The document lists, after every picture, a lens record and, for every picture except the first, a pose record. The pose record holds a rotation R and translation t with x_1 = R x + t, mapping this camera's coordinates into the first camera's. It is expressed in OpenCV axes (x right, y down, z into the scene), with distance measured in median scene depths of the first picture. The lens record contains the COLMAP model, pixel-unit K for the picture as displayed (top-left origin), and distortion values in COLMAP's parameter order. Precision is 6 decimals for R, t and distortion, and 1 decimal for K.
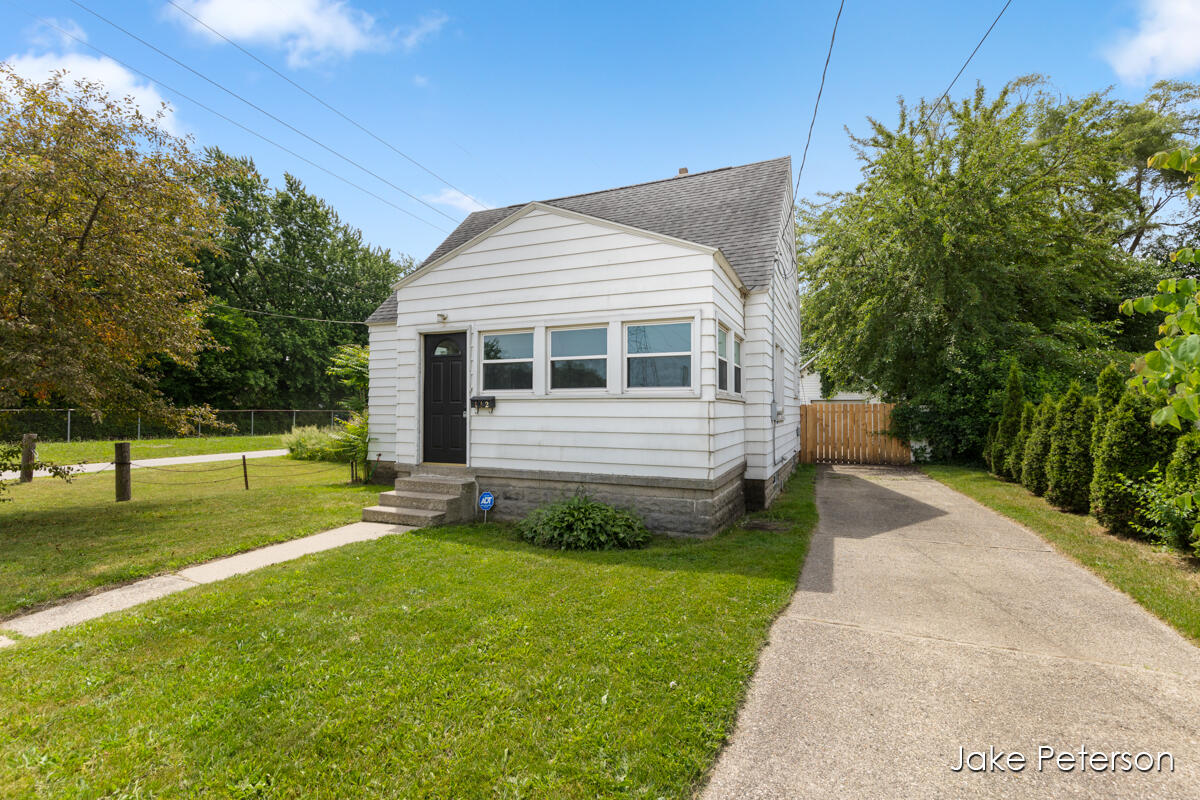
lens RADIAL K [[542.7, 0, 608.7], [0, 542.7, 402.1], [0, 0, 1]] dist [0.000821, 0.000350]
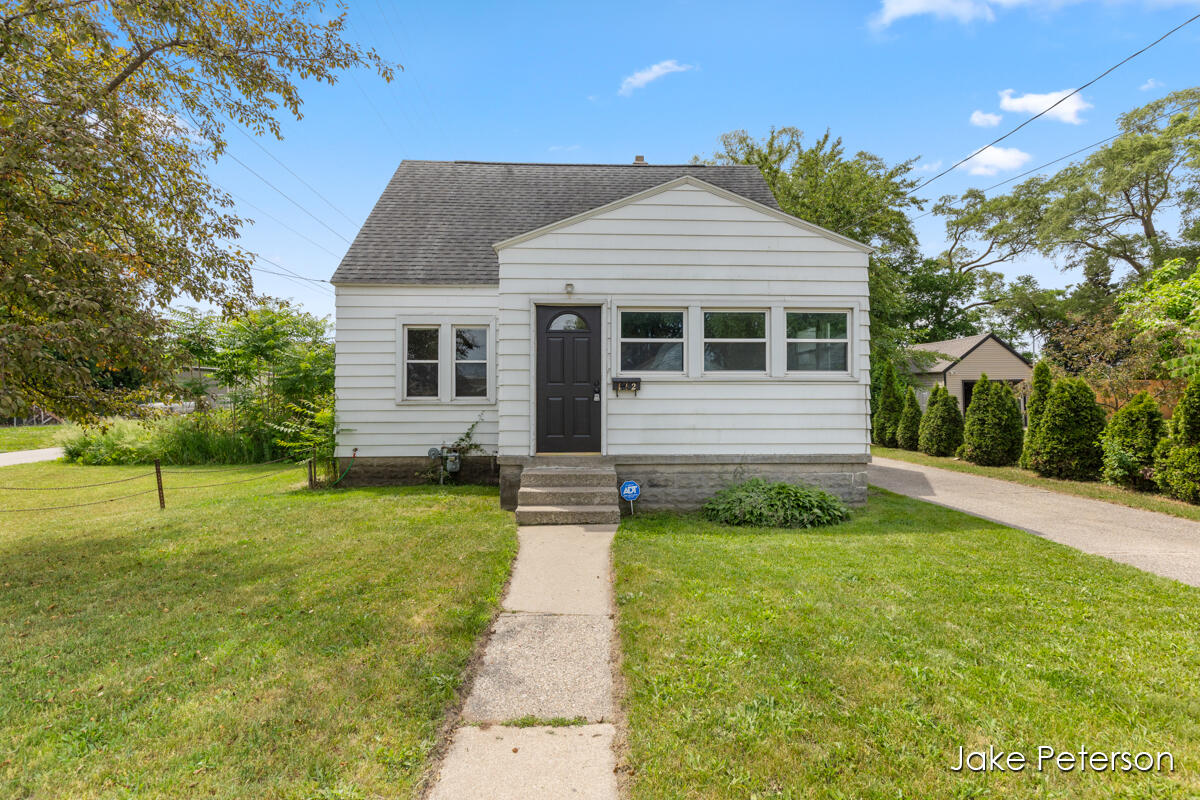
lens RADIAL K [[542.7, 0, 606.8], [0, 542.7, 398.8], [0, 0, 1]] dist [0.000821, 0.000350]
pose [[0.902060, -0.005136, 0.431581, -0.666976], [-0.004199, 0.999777, 0.020675, 0.006375], [-0.431591, -0.020462, 0.901837, 0.185421]]
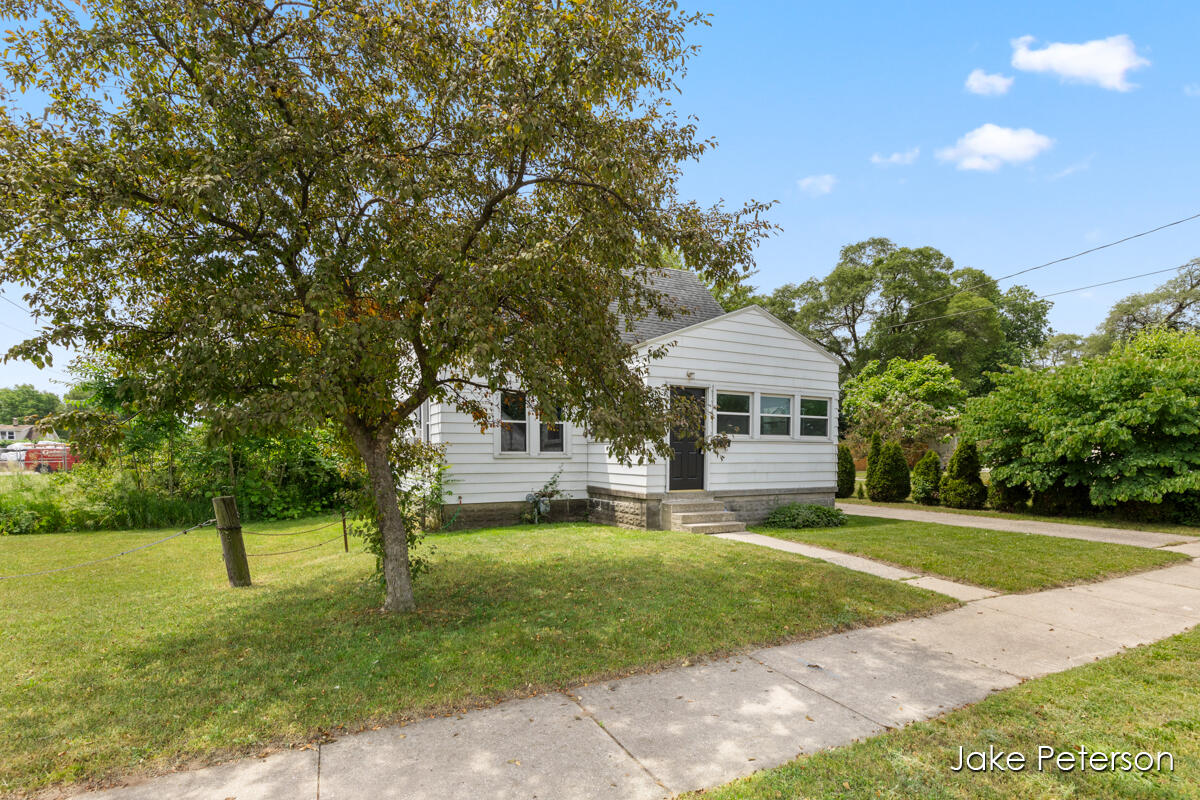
lens RADIAL K [[542.7, 0, 625.8], [0, 542.7, 495.6], [0, 0, 1]] dist [0.000821, 0.000350]
pose [[0.634764, -0.059326, 0.770425, -1.467243], [-0.012217, 0.996153, 0.086773, 0.016717], [-0.772610, -0.064493, 0.631597, 0.314434]]
